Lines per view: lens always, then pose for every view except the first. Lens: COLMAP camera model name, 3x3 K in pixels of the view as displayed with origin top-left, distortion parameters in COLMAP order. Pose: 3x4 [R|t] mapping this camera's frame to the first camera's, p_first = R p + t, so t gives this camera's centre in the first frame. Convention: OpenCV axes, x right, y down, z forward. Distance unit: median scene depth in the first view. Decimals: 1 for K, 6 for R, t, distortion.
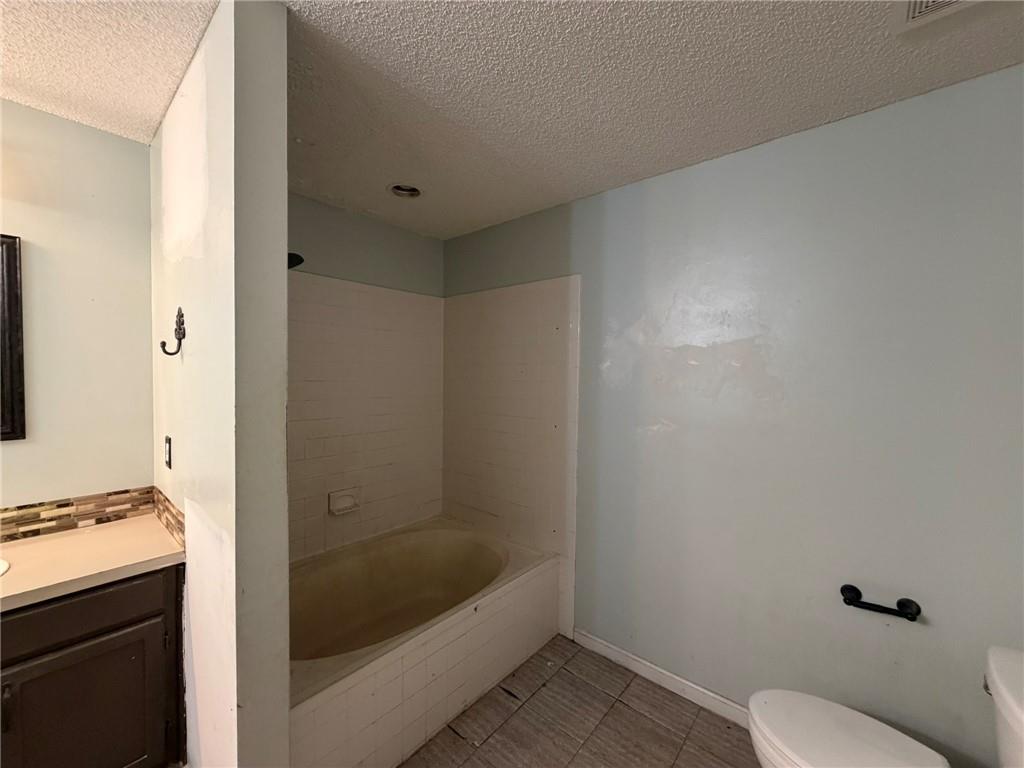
lens RADIAL K [[407.7, 0, 512.0], [0, 407.7, 384.0], [0, 0, 1]] dist [0.002782, 0.000193]
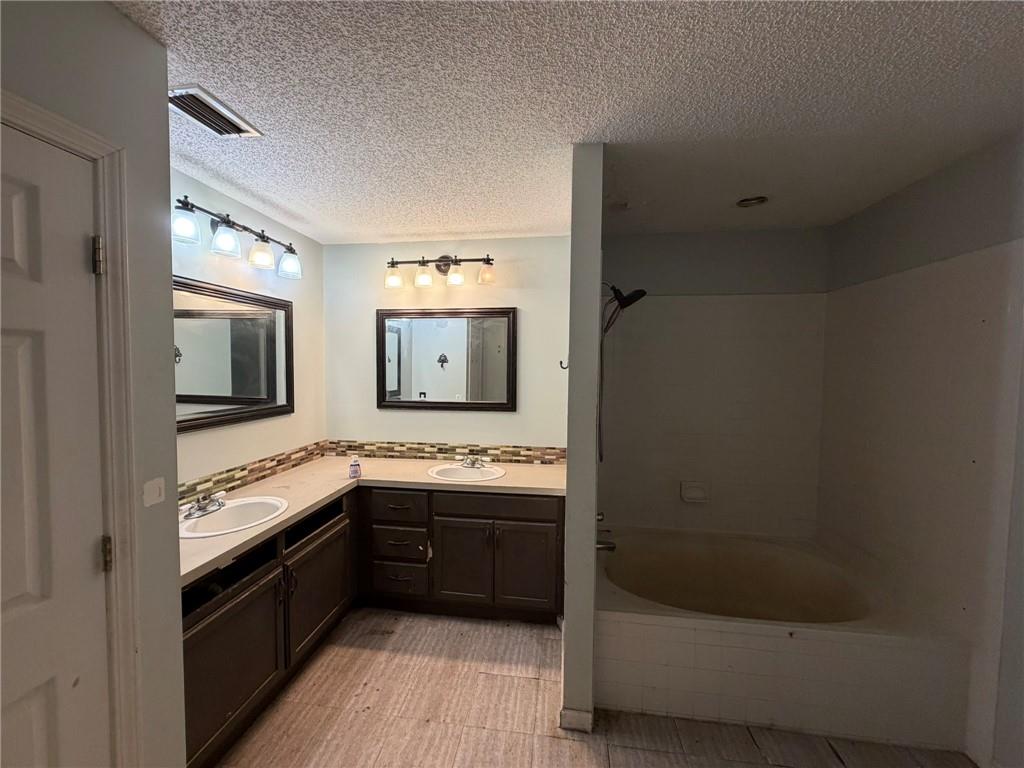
lens RADIAL K [[407.7, 0, 512.0], [0, 407.7, 384.0], [0, 0, 1]] dist [0.002782, 0.000193]
pose [[0.552086, 0.031860, -0.833178, 0.347267], [-0.025527, 0.999447, 0.021303, -0.032638], [0.833397, 0.009507, 0.552594, -0.070534]]
